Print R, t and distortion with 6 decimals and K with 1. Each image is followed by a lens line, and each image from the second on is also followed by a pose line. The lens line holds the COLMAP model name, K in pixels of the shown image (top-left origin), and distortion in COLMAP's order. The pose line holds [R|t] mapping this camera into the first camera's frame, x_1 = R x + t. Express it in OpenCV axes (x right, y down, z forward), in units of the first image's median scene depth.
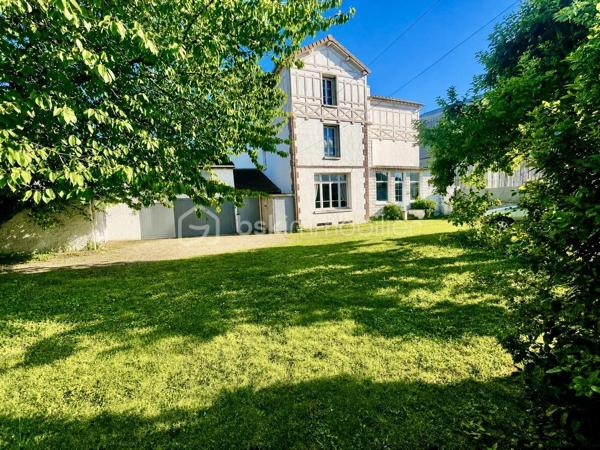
lens RADIAL K [[244.6, 0, 299.9], [0, 244.6, 222.2], [0, 0, 1]] dist [0.016870, -0.000029]
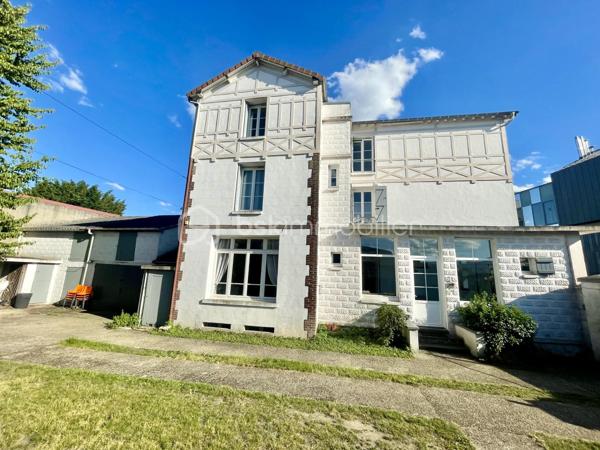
lens RADIAL K [[244.6, 0, 299.9], [0, 244.6, 227.1], [0, 0, 1]] dist [0.016870, -0.000029]
pose [[0.835685, -0.027196, -0.548535, 0.563885], [-0.126220, 0.962528, -0.240017, -0.095047], [0.534508, 0.269815, 0.800938, 0.578105]]
